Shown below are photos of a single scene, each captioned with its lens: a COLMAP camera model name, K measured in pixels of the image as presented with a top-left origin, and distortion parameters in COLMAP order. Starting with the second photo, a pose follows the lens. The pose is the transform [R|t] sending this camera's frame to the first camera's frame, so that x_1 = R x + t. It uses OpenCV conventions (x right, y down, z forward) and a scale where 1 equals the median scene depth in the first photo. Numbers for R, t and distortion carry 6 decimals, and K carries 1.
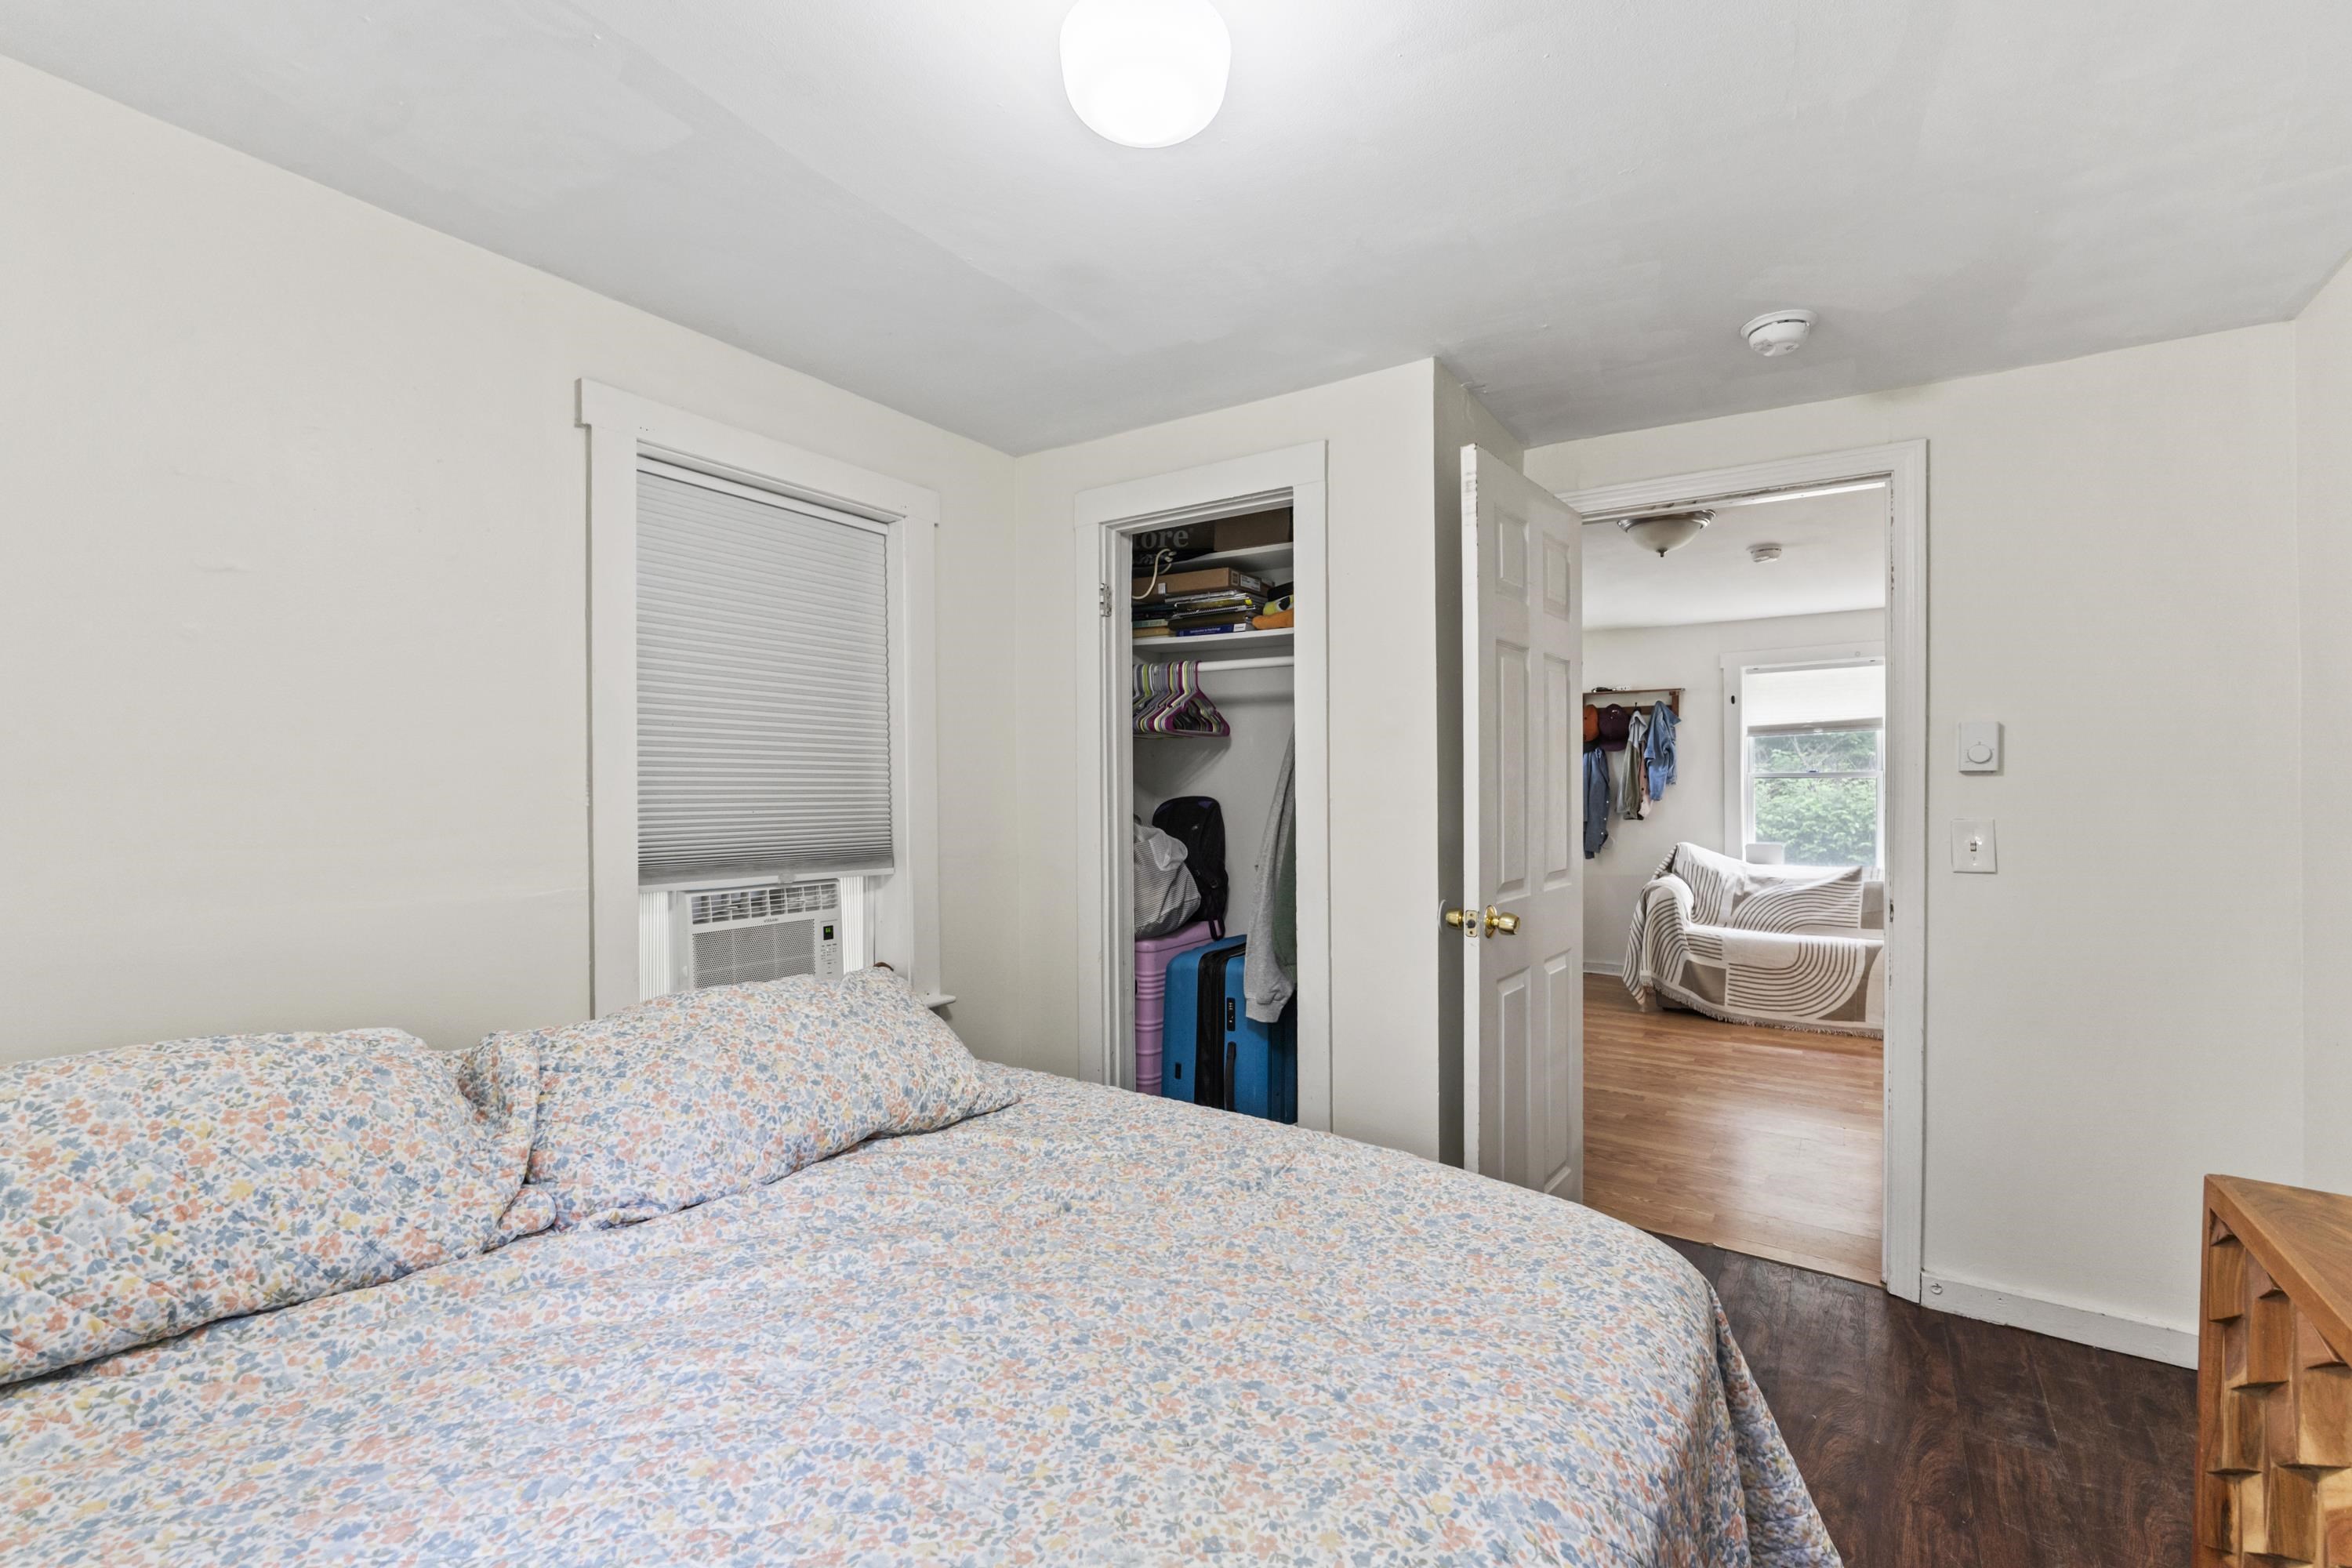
lens RADIAL K [[1035.5, 0, 1176.0], [0, 1035.5, 784.0], [0, 0, 1]] dist [-0.000635, -0.000122]
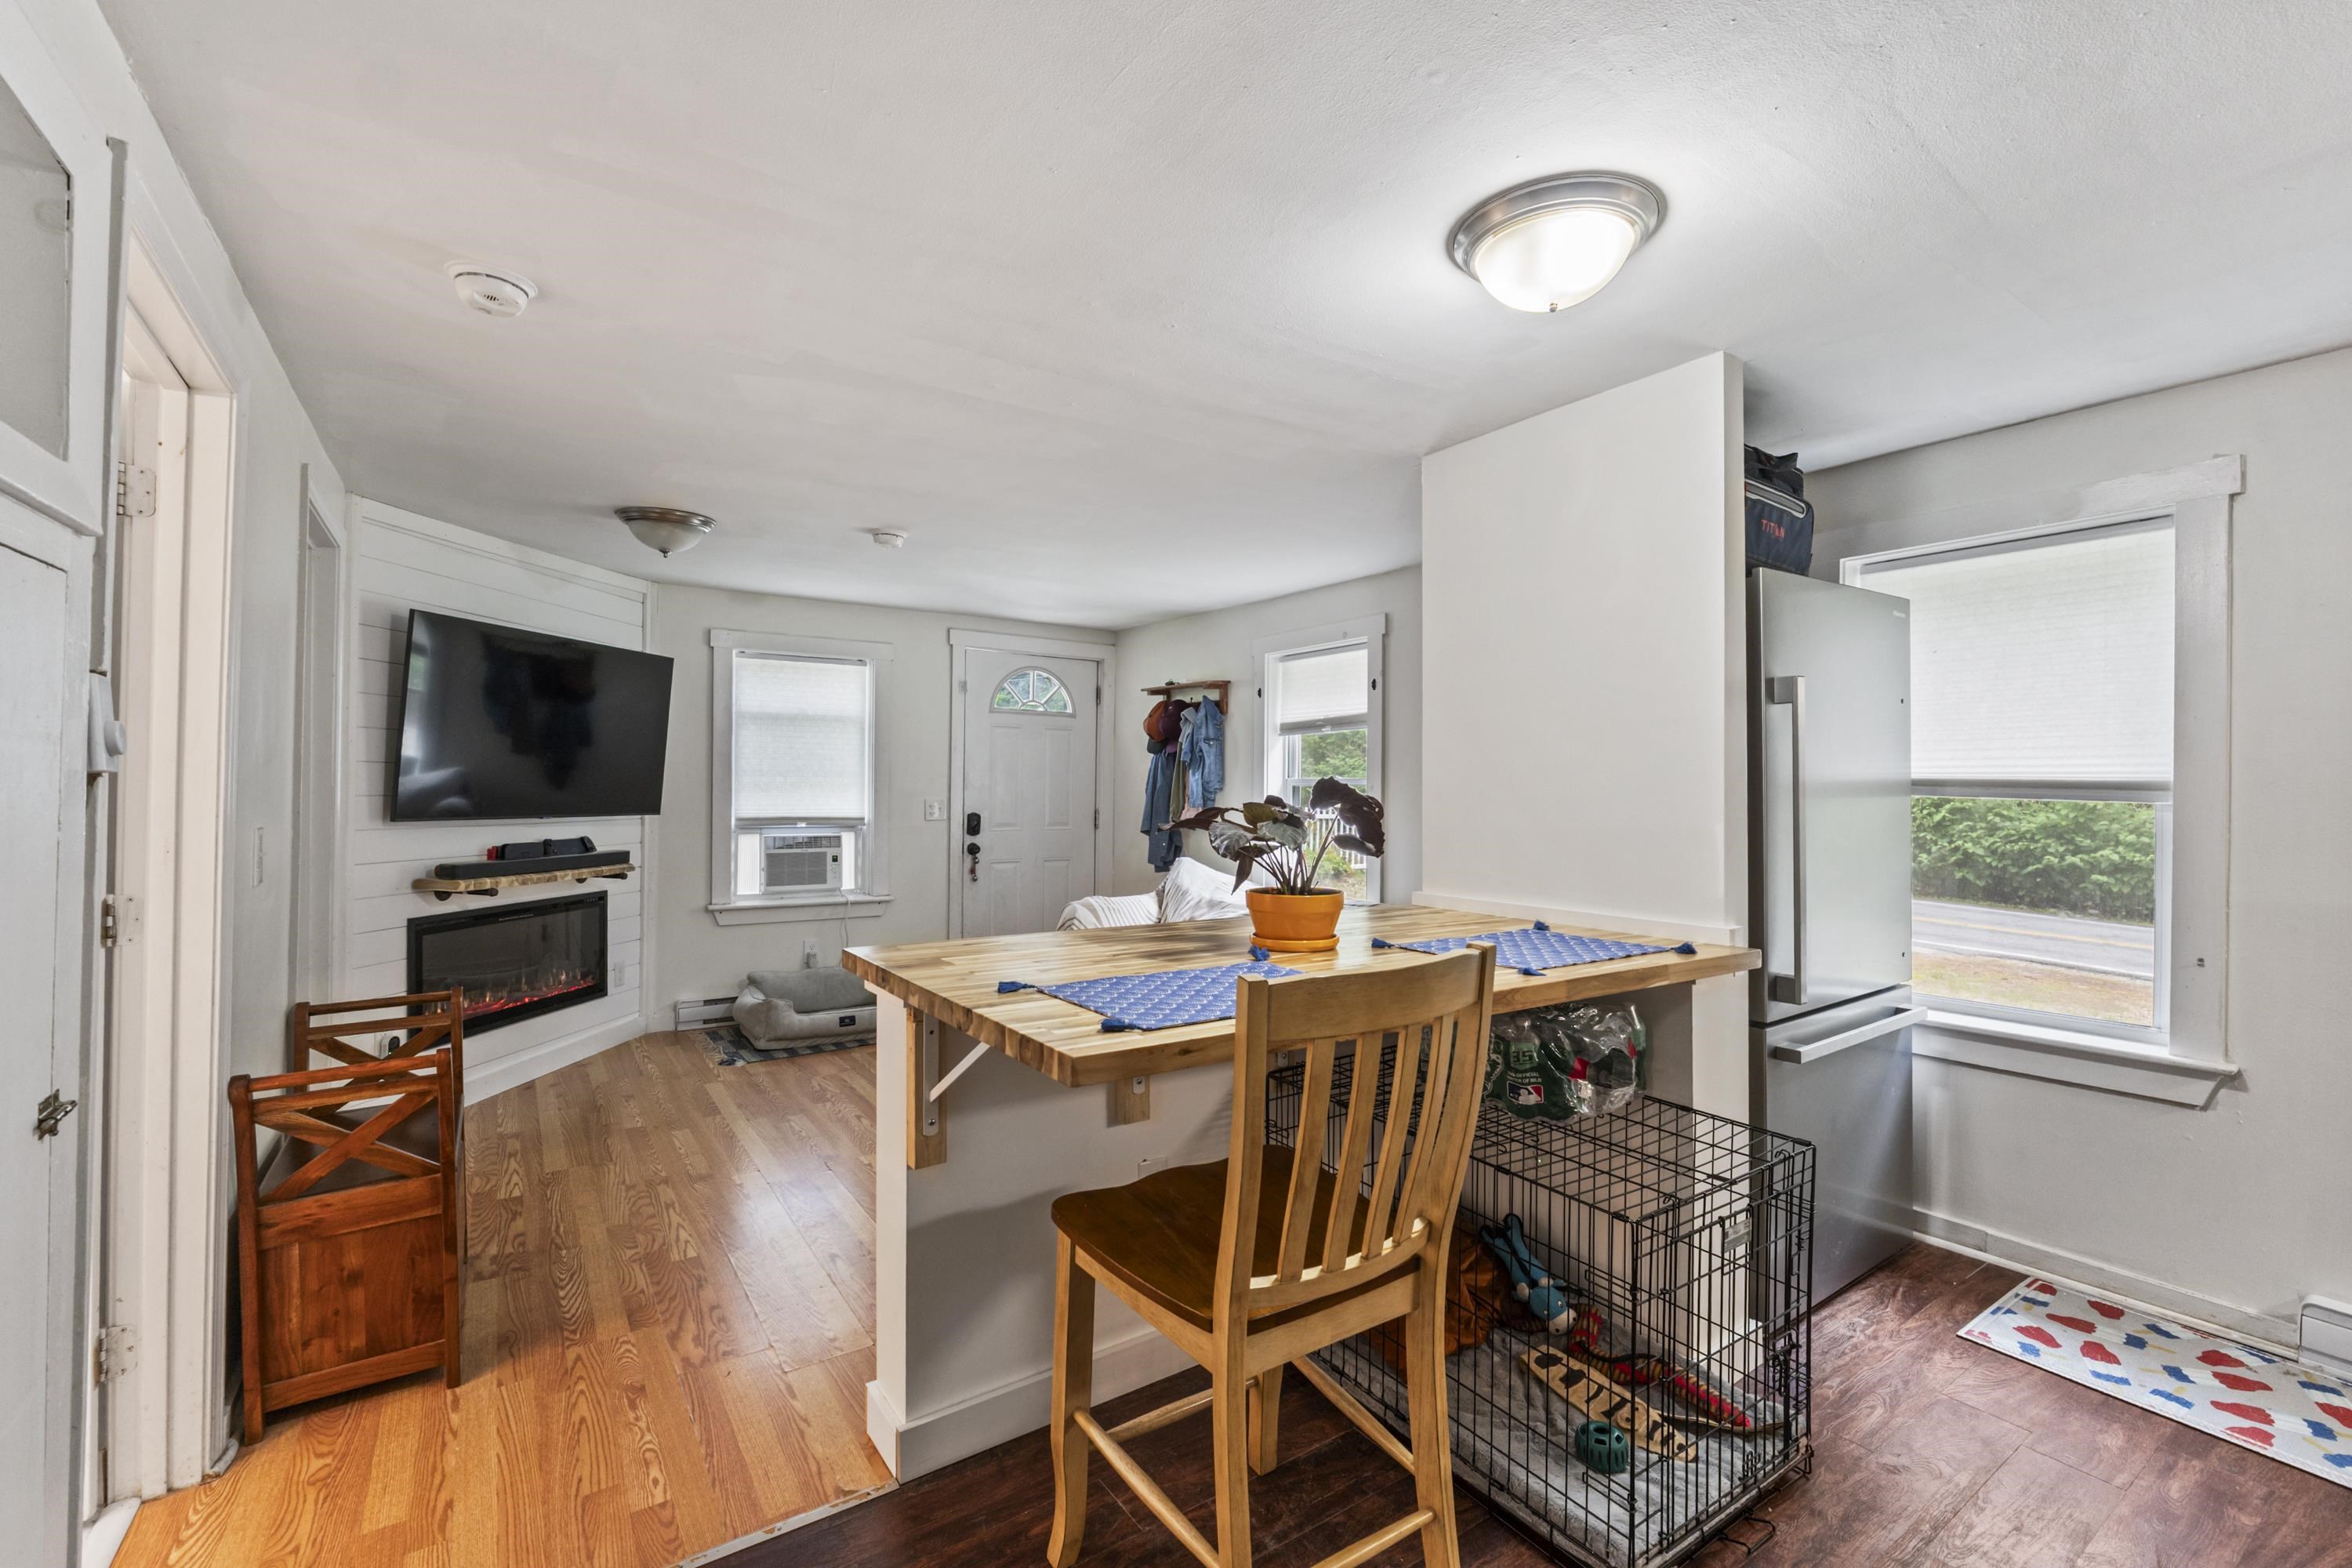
lens RADIAL K [[1009.7, 0, 1211.9], [0, 1009.7, 765.5], [0, 0, 1]] dist [0.000413, -0.000057]
pose [[0.915920, 0.018845, -0.400917, 0.875439], [-0.019076, 0.999812, 0.003415, -0.025040], [0.400906, 0.004520, 0.916108, 0.222328]]
